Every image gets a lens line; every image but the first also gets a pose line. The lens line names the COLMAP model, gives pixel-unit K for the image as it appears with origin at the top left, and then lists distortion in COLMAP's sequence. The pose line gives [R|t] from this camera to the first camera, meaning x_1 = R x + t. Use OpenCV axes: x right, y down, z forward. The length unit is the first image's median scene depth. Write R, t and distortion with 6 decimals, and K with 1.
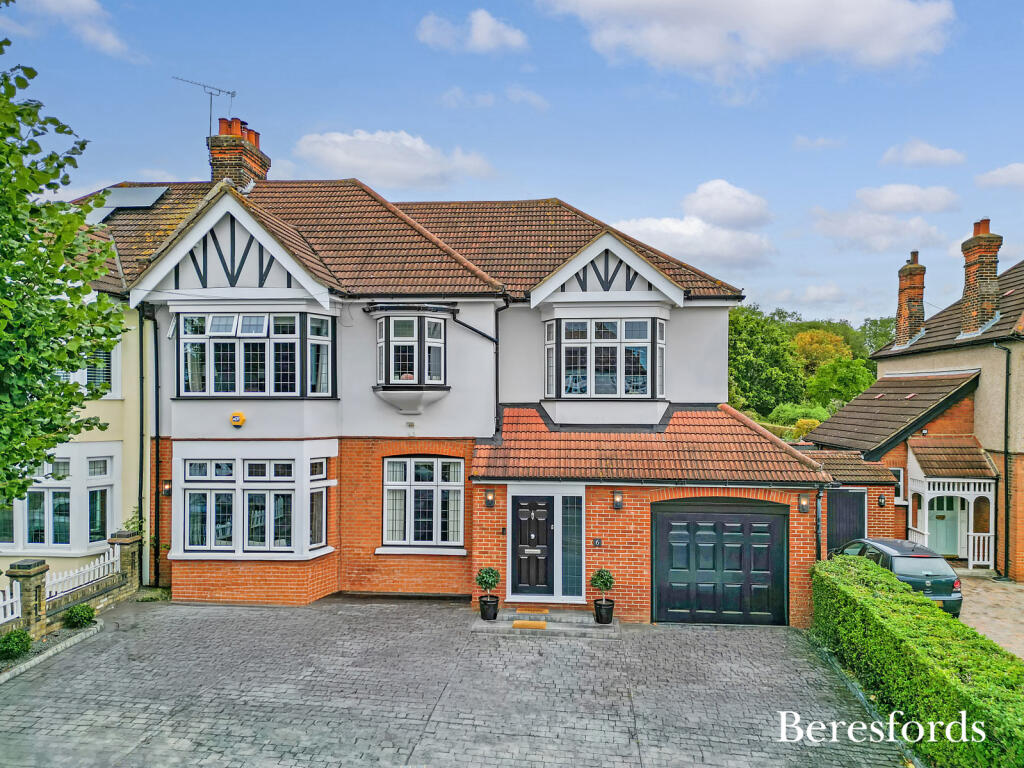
lens RADIAL K [[727.9, 0, 522.0], [0, 727.9, 386.9], [0, 0, 1]] dist [0.050036, -0.034819]
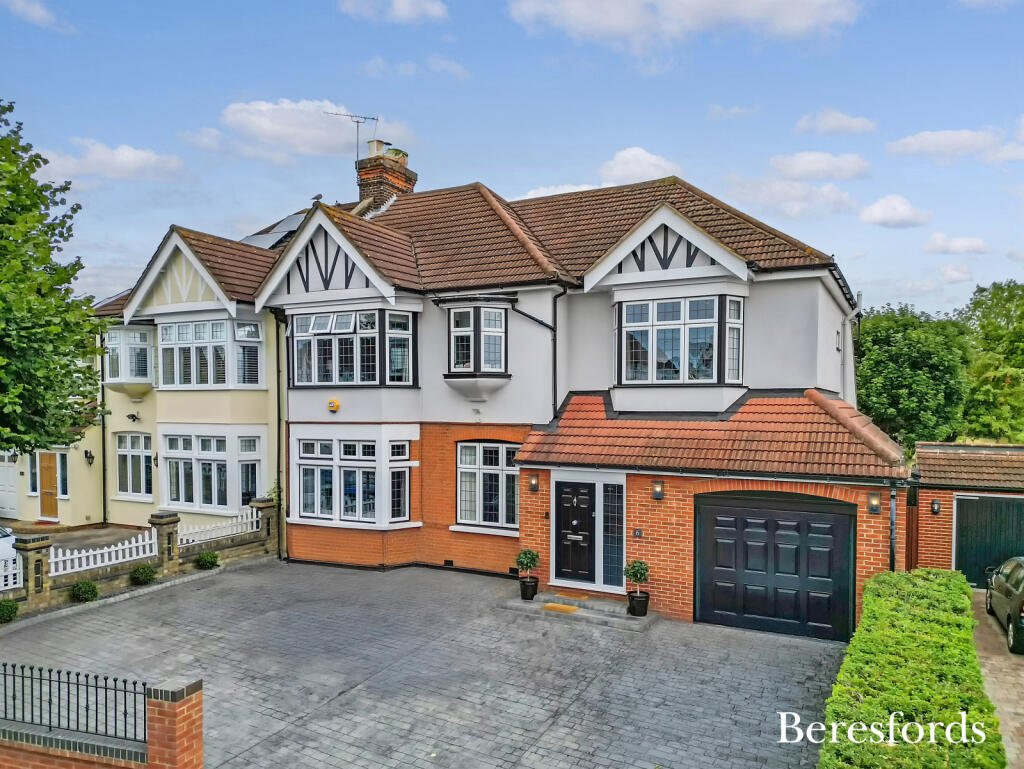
lens RADIAL K [[727.9, 0, 511.8], [0, 727.9, 414.8], [0, 0, 1]] dist [0.050036, -0.034819]
pose [[0.921845, 0.004118, -0.387537, 0.312077], [0.009065, 0.999441, 0.032183, 0.024448], [0.387453, -0.033180, 0.921292, 0.052640]]
